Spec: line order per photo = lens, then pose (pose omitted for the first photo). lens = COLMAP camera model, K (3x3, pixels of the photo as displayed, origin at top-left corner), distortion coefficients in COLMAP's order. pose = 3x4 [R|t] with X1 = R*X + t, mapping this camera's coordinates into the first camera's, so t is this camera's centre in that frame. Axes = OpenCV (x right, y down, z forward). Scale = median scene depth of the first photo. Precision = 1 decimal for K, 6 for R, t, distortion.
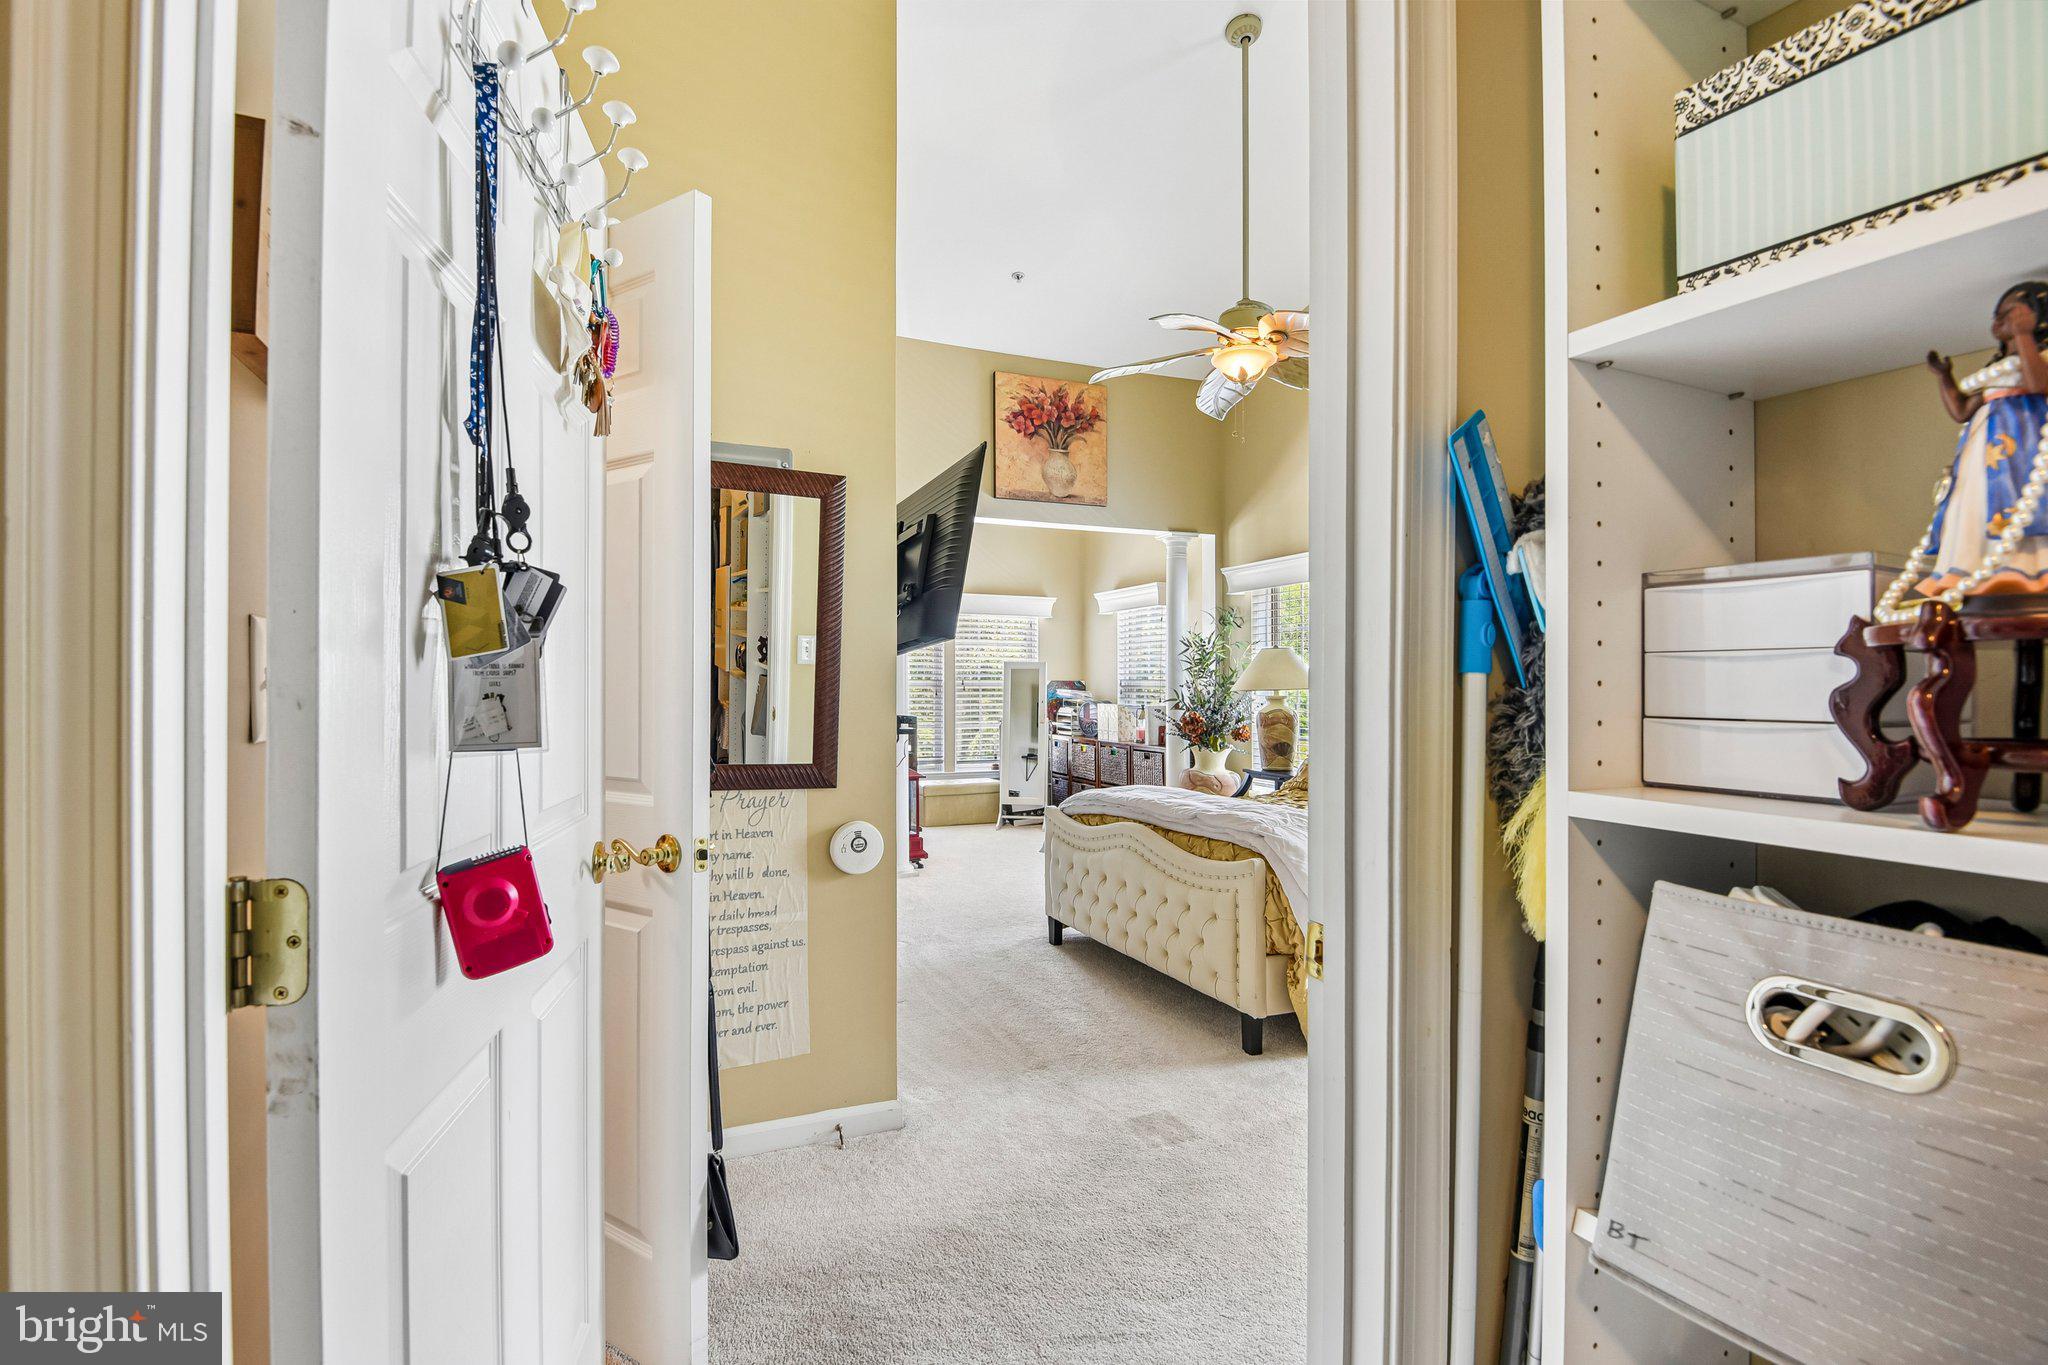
lens RADIAL K [[963.6, 0, 1025.7], [0, 963.6, 682.4], [0, 0, 1]] dist [-0.011945, -0.015700]
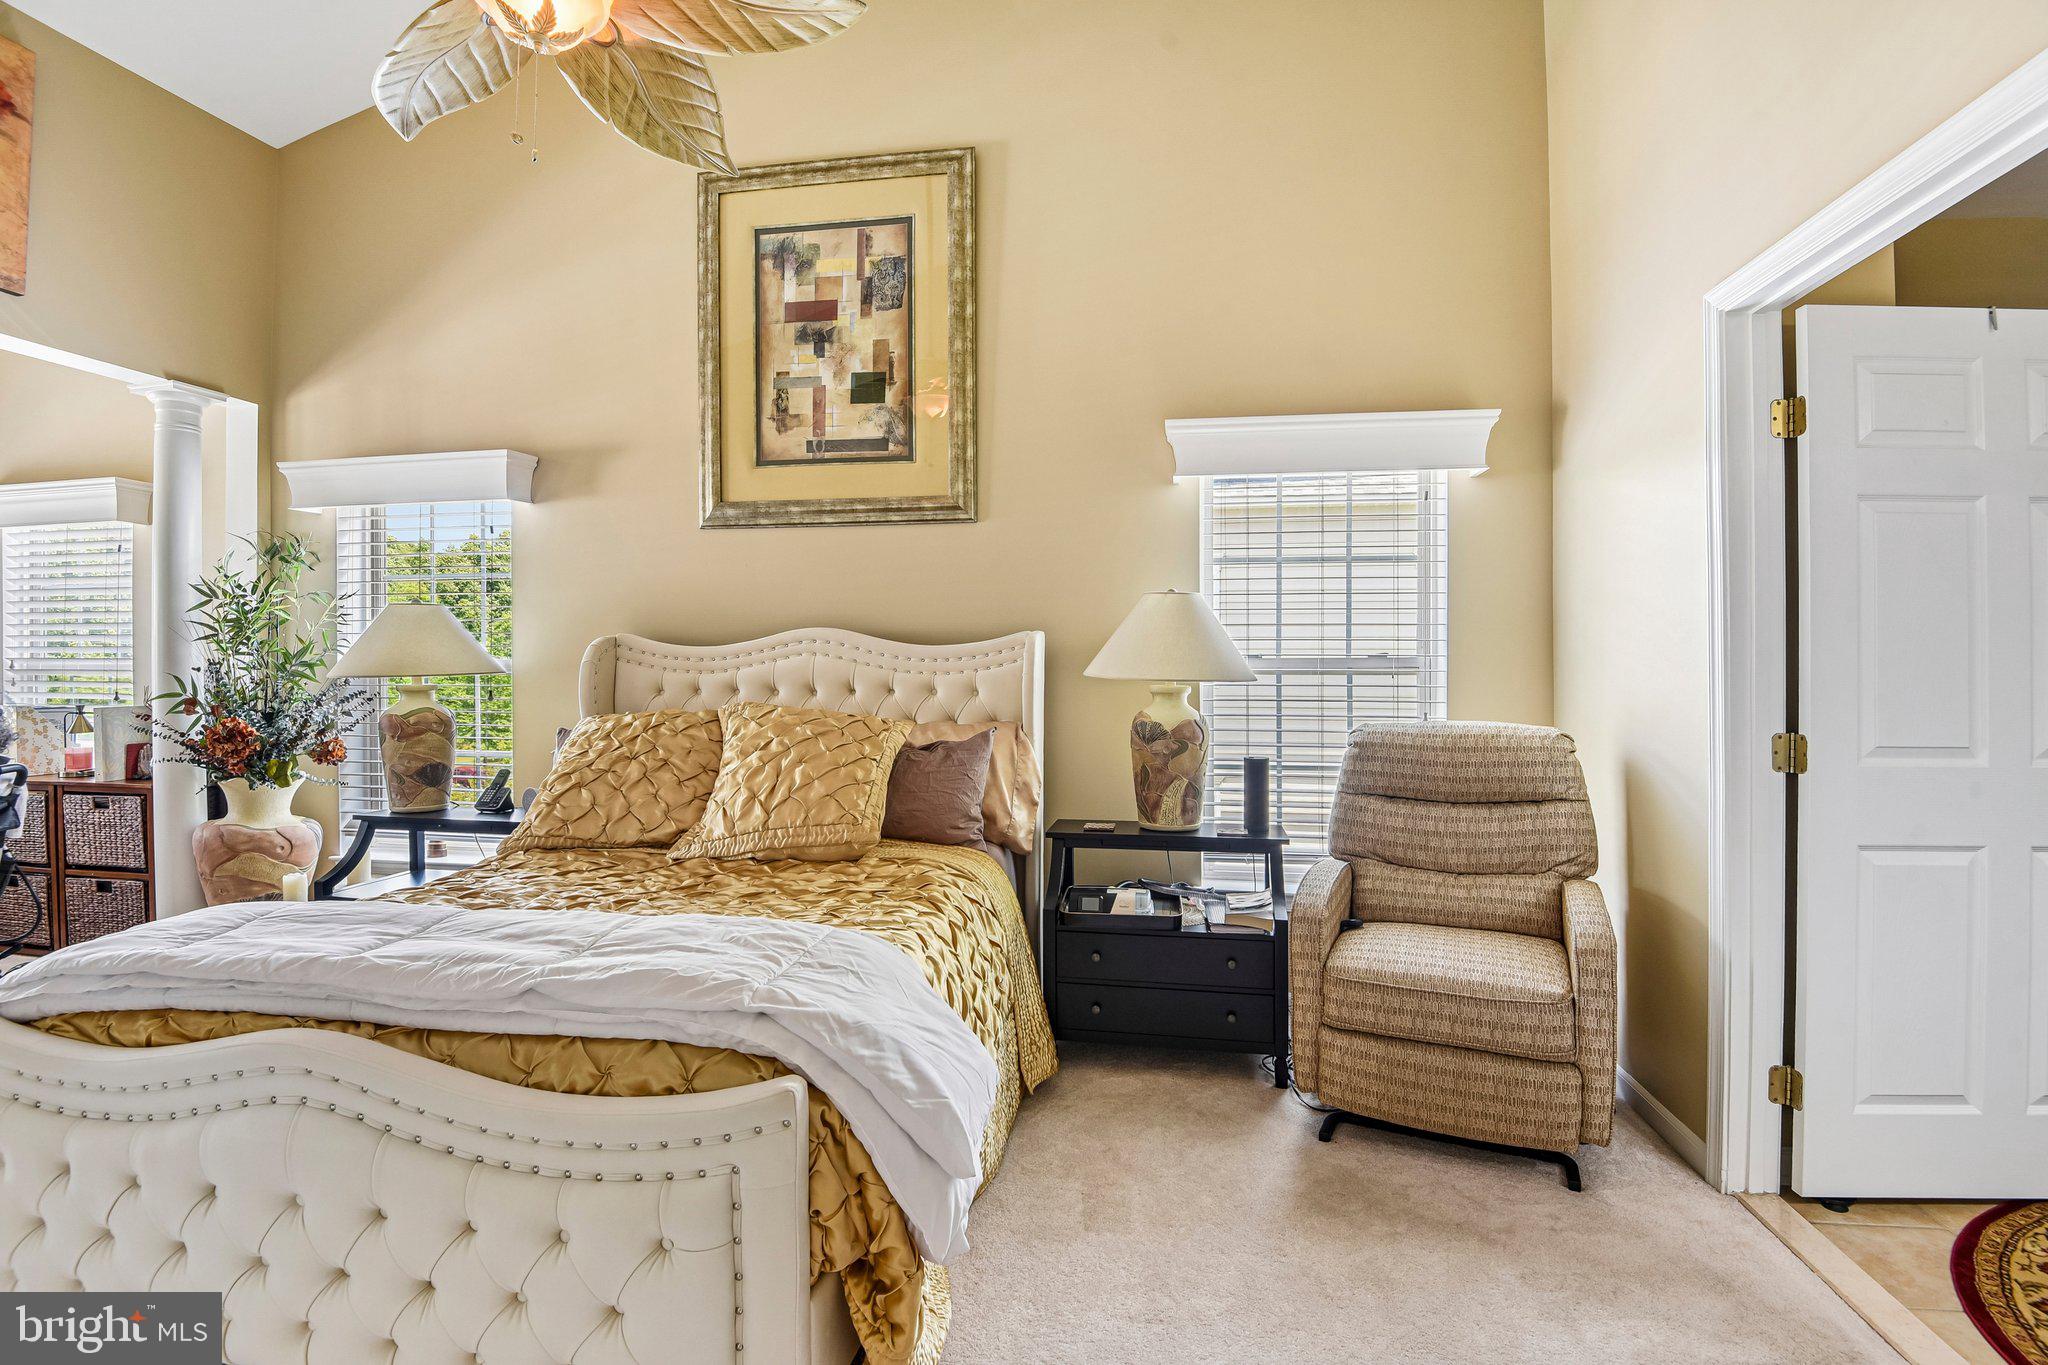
lens RADIAL K [[963.6, 0, 1010.5], [0, 963.6, 690.5], [0, 0, 1]] dist [-0.011945, -0.015700]
pose [[0.559424, -0.016933, 0.828709, -0.022737], [-0.001919, 0.999762, 0.021724, 0.002999], [-0.828880, -0.013744, 0.559258, 0.334245]]
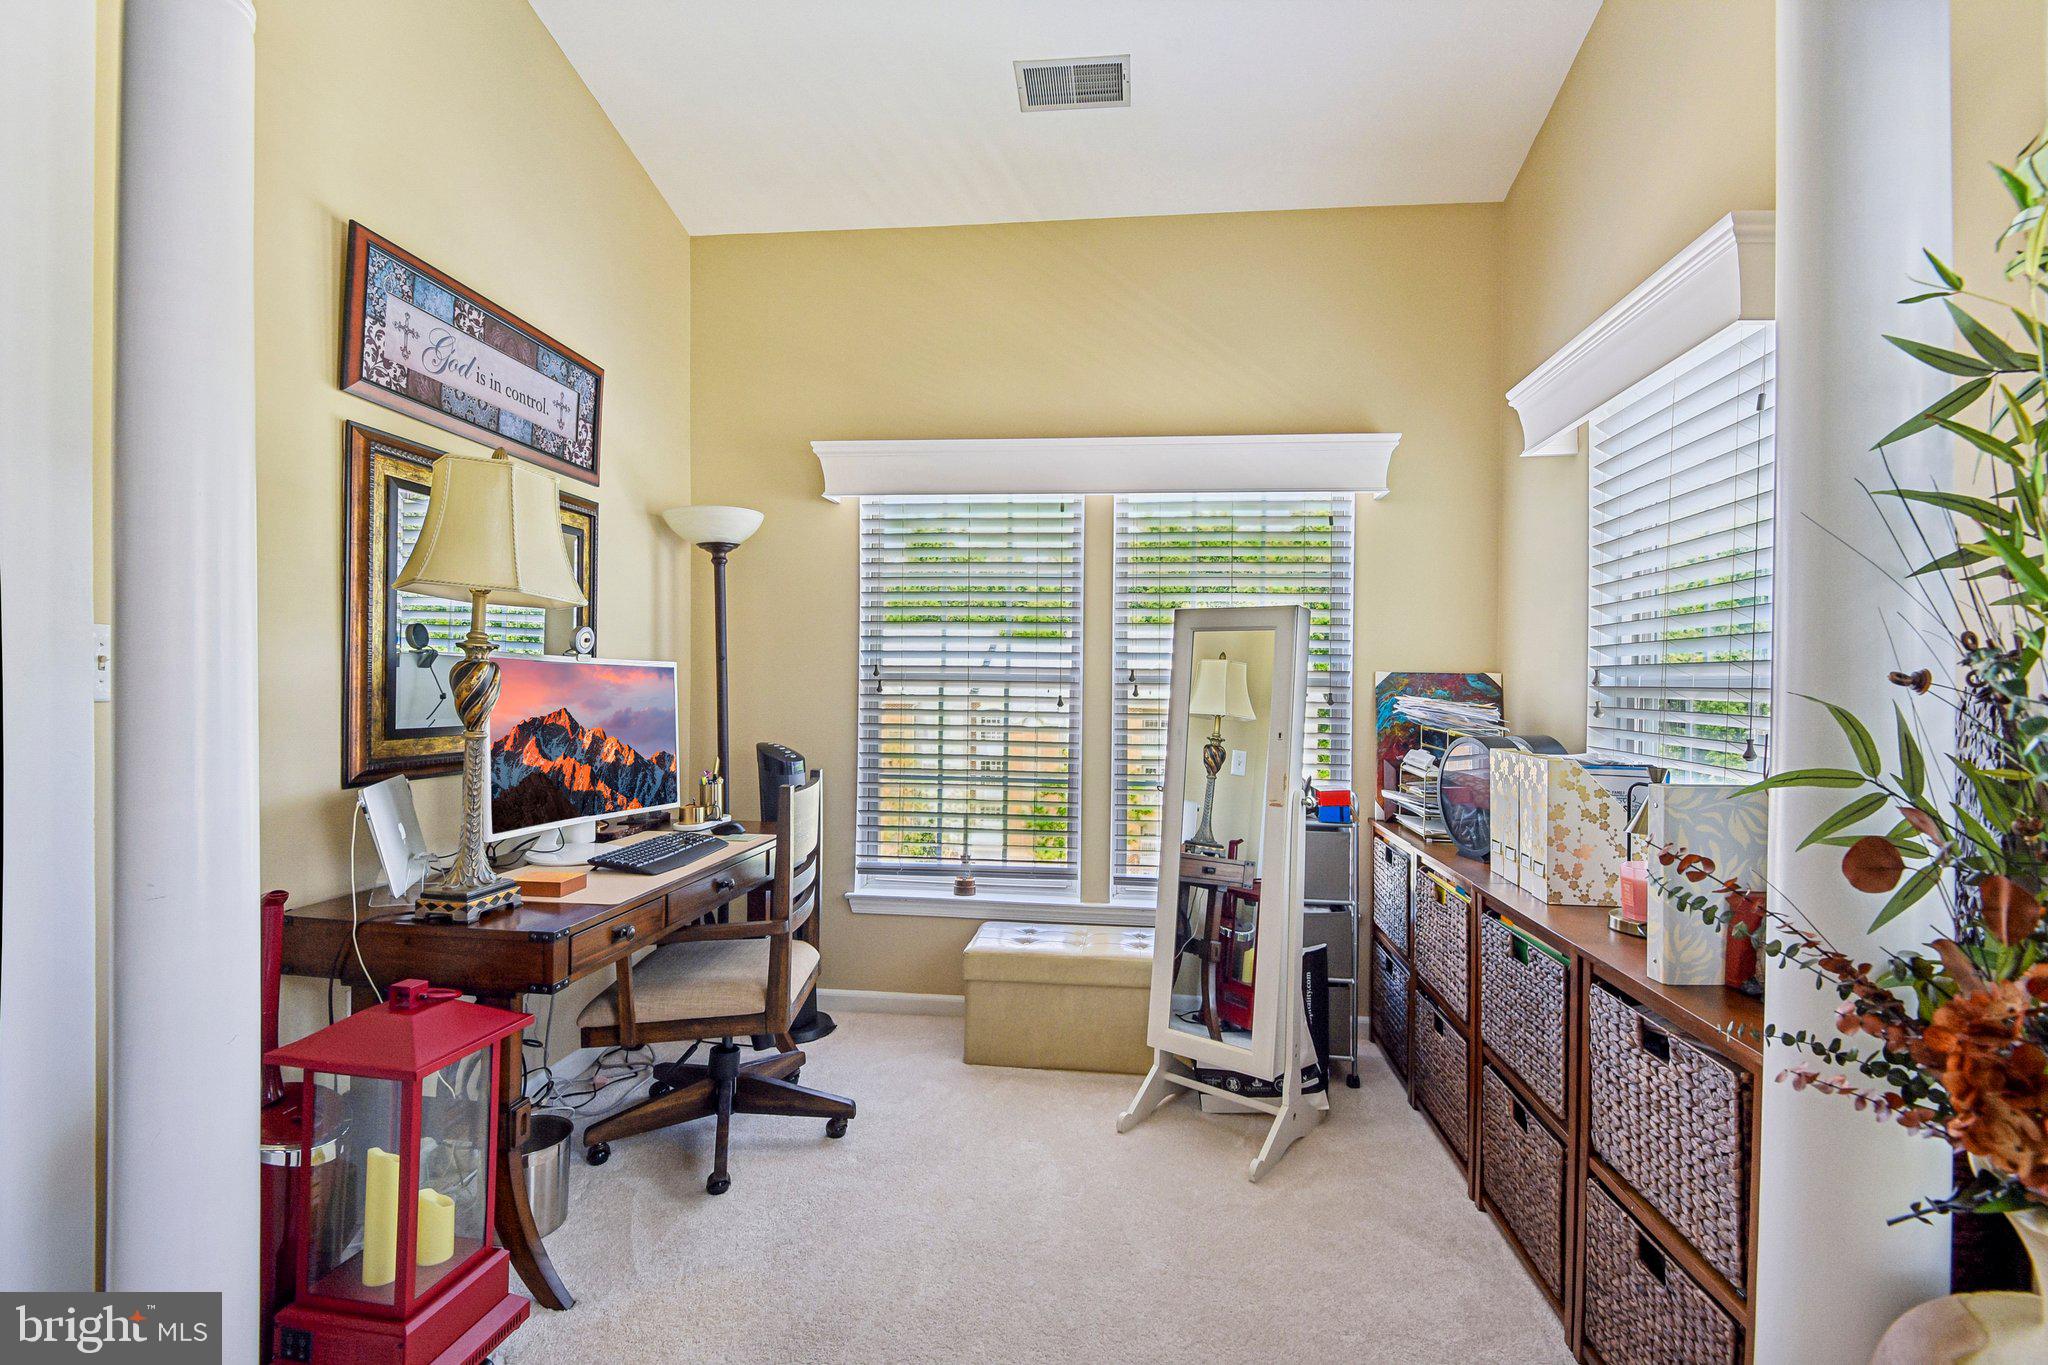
lens RADIAL K [[963.6, 0, 1028.4], [0, 963.6, 690.0], [0, 0, 1]] dist [-0.011945, -0.015700]
pose [[0.858034, 0.012841, -0.513433, 0.126710], [-0.010663, 0.999917, 0.007187, 0.004888], [0.513483, -0.000692, 0.858100, 0.847158]]
